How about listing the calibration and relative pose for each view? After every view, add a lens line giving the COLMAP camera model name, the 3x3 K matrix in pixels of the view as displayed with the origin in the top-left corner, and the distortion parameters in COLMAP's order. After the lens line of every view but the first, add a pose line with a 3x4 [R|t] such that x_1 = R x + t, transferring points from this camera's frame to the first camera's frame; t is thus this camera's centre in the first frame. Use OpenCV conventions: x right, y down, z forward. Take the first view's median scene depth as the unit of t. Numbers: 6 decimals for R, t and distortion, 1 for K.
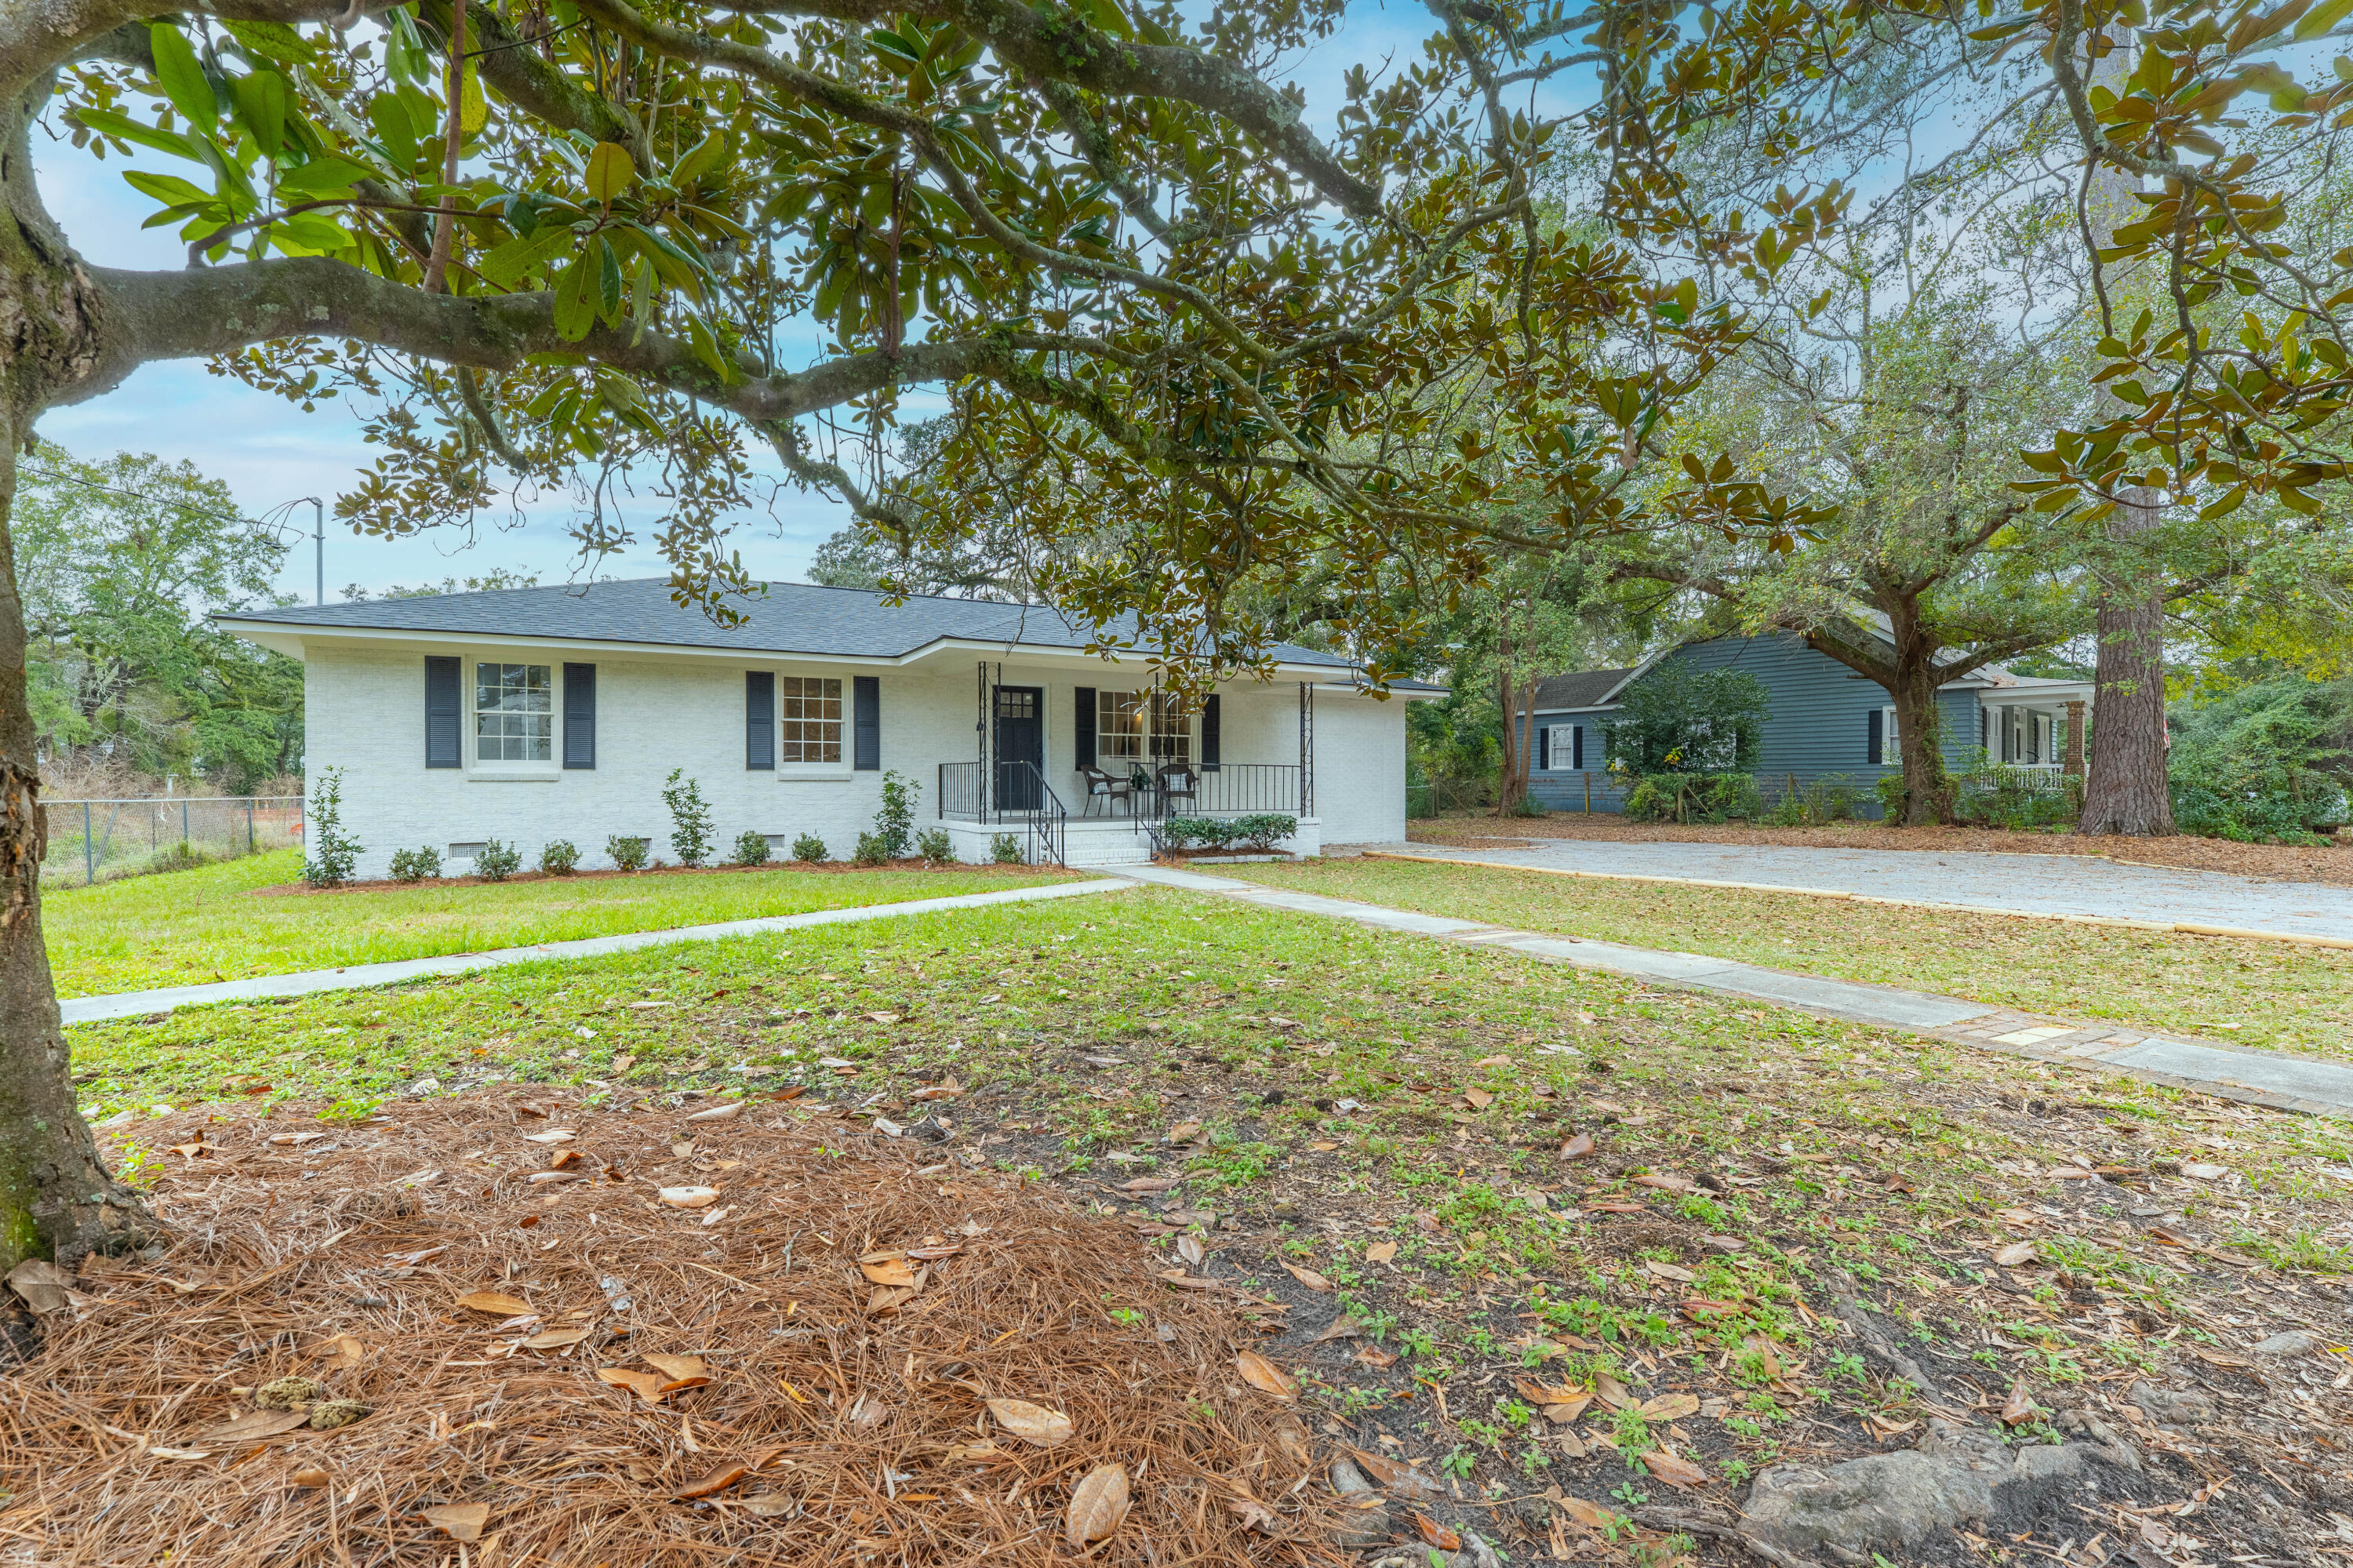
lens RADIAL K [[964.5, 0, 1165.2], [0, 964.5, 790.2], [0, 0, 1]] dist [-0.022388, 0.000174]
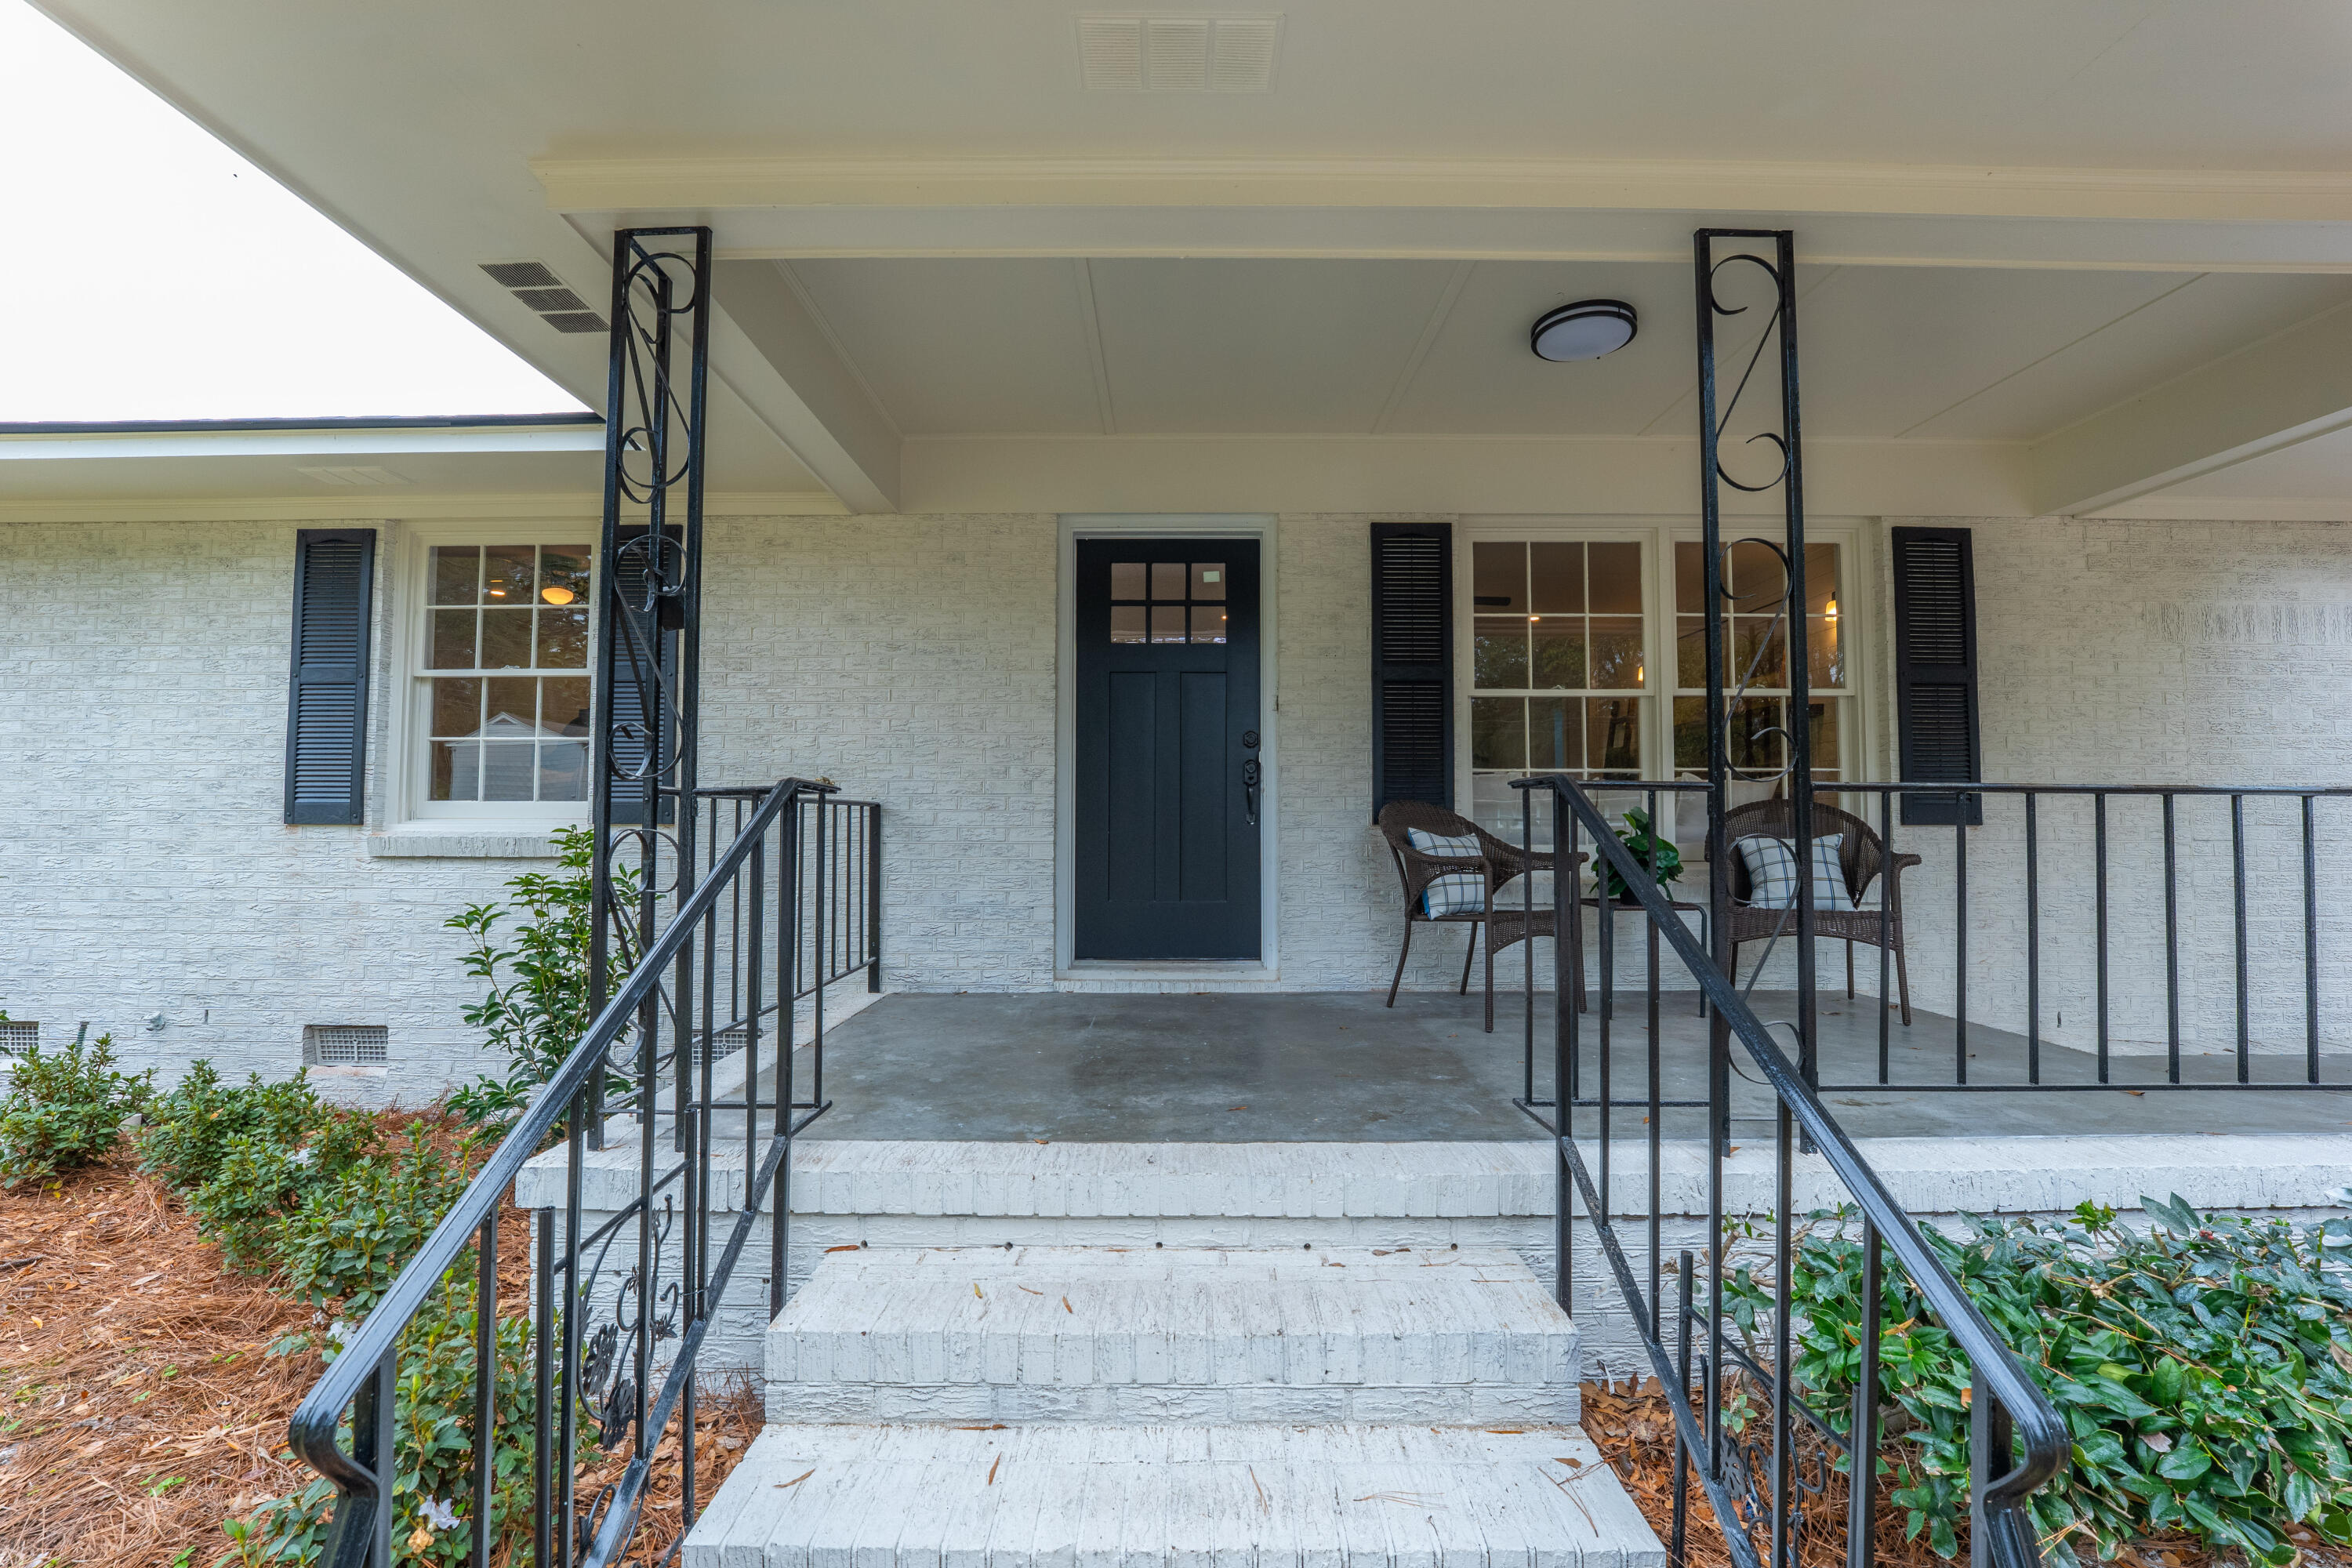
lens RADIAL K [[964.1, 0, 1164.7], [0, 964.1, 790.2], [0, 0, 1]] dist [-0.022388, 0.000174]
pose [[0.874577, -0.018915, -0.484518, -0.012669], [-0.005961, 0.998744, -0.049750, -0.016075], [0.484850, 0.046399, 0.873366, 0.730876]]
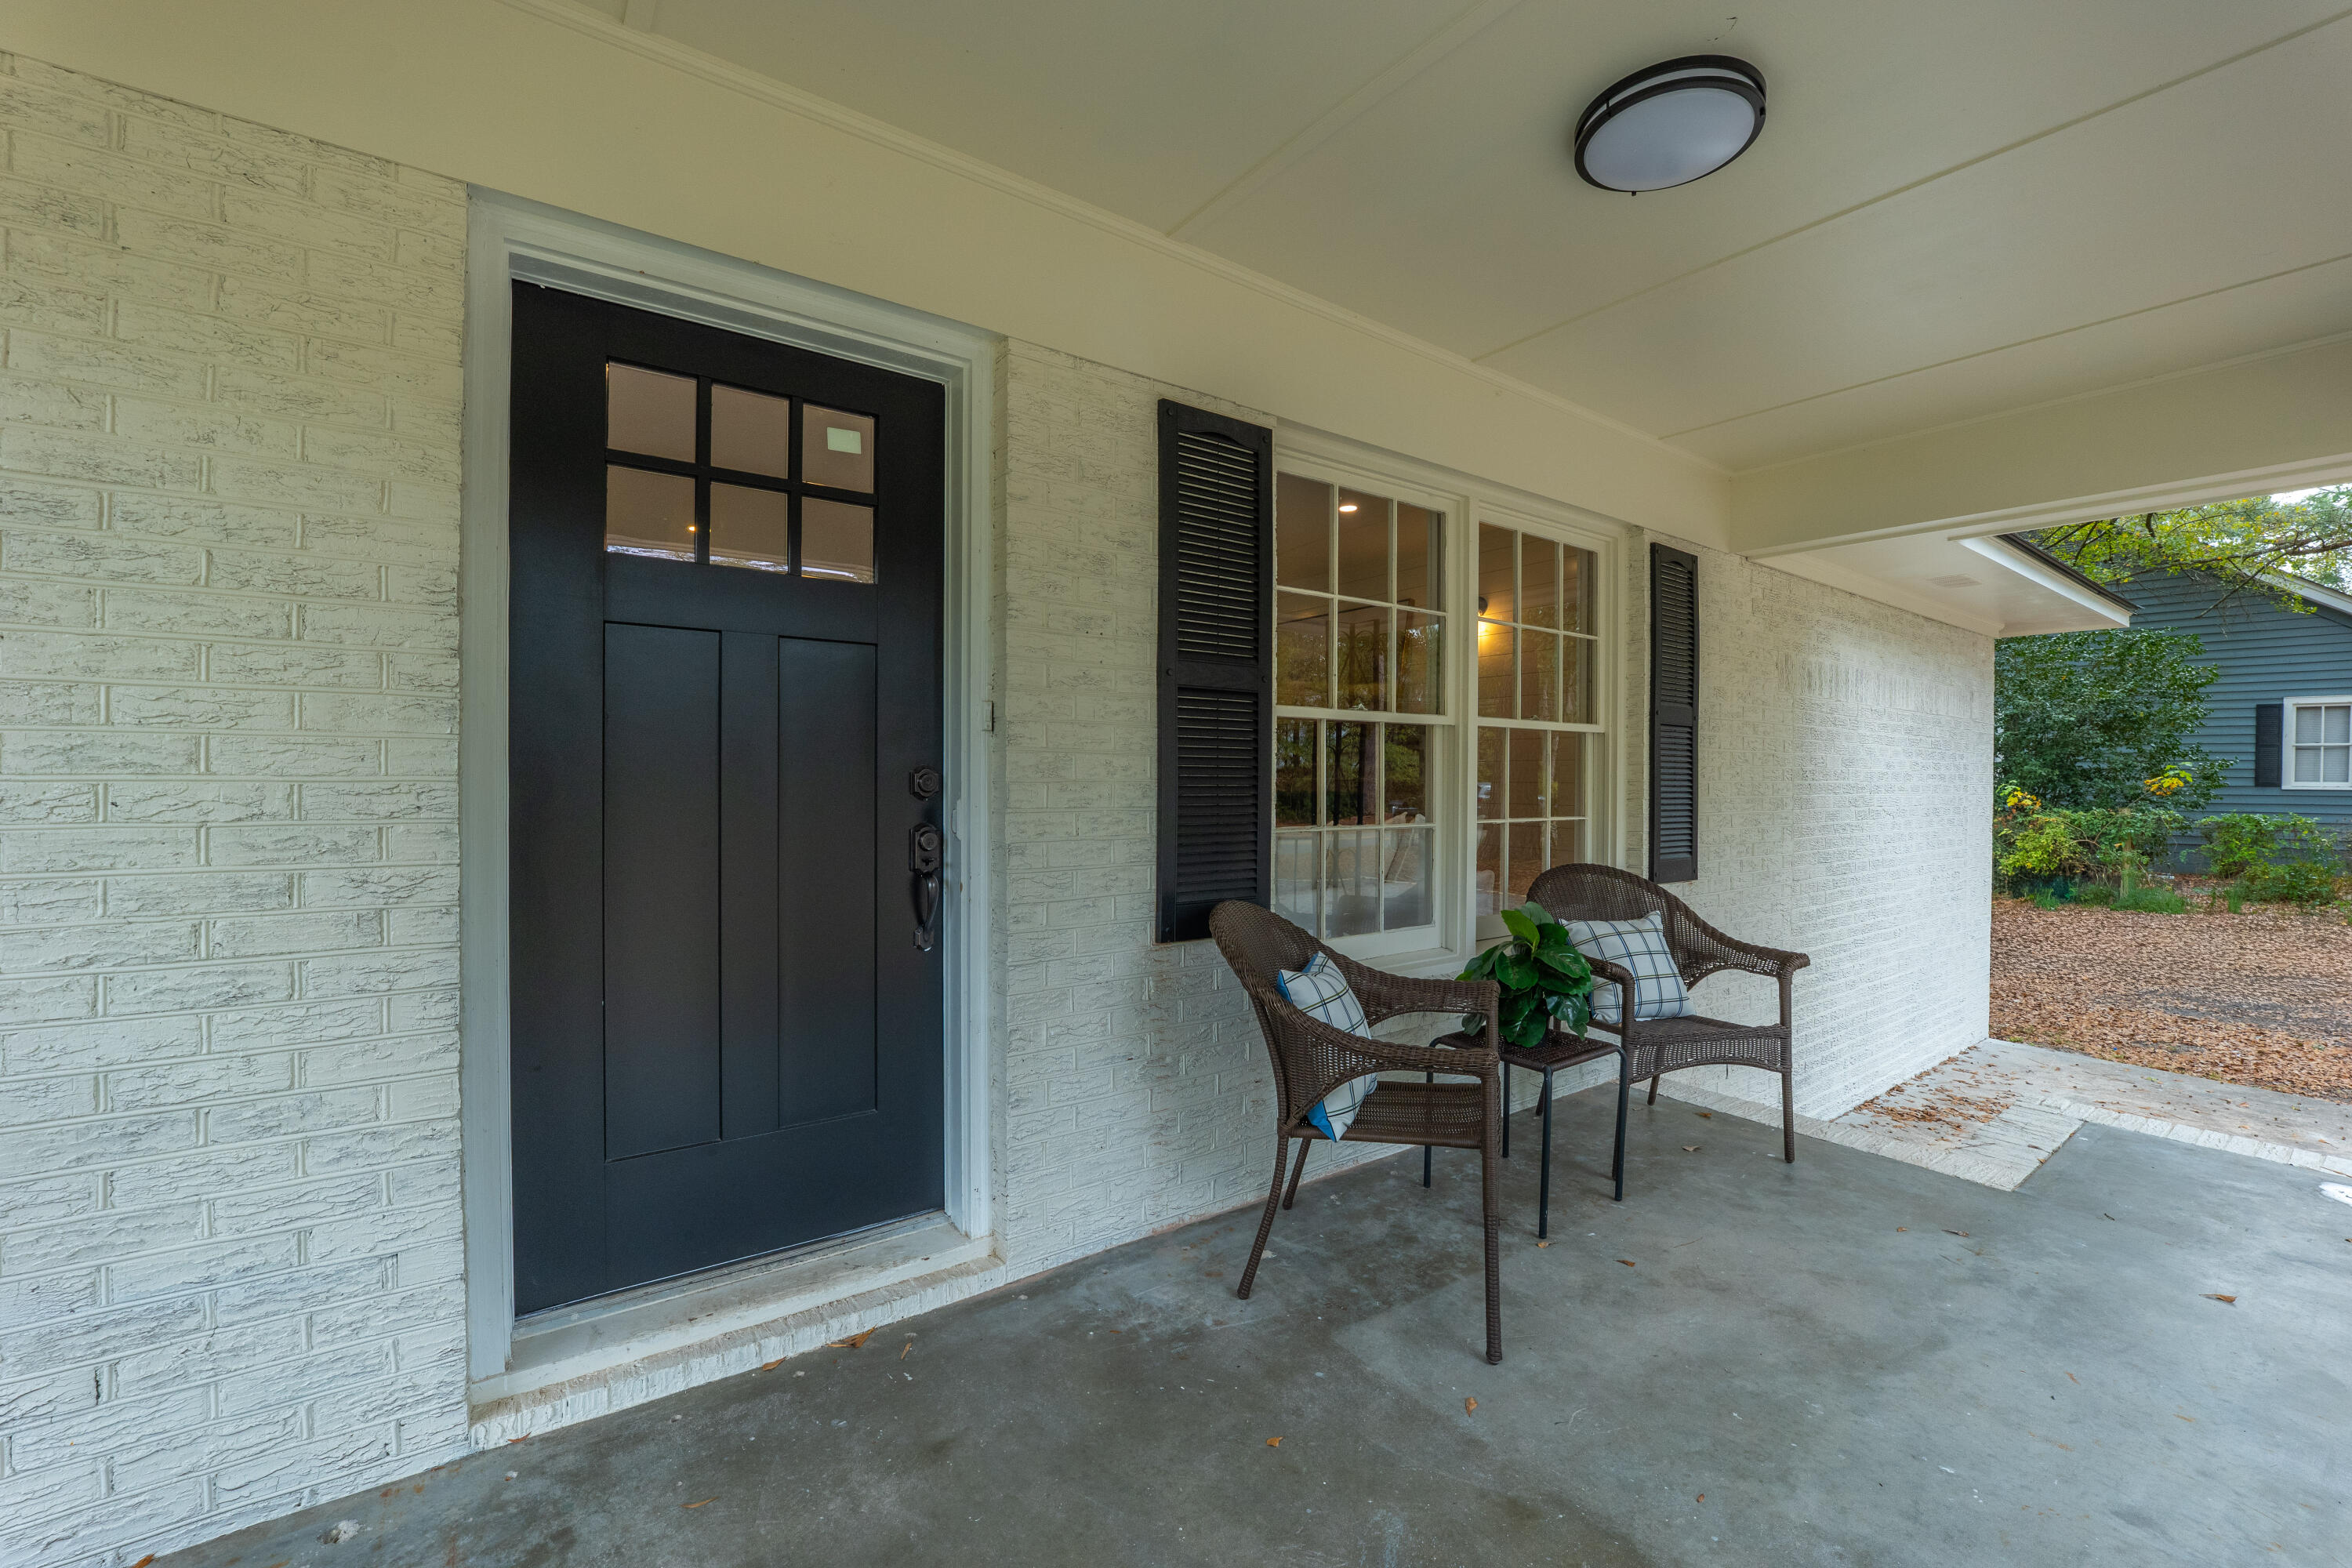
lens RADIAL K [[964.1, 0, 1164.7], [0, 964.1, 790.2], [0, 0, 1]] dist [-0.022388, 0.000174]
pose [[0.993054, 0.000600, 0.117657, -0.110217], [-0.000327, 0.999997, -0.002346, -0.044188], [-0.117658, 0.002291, 0.993052, 0.845489]]
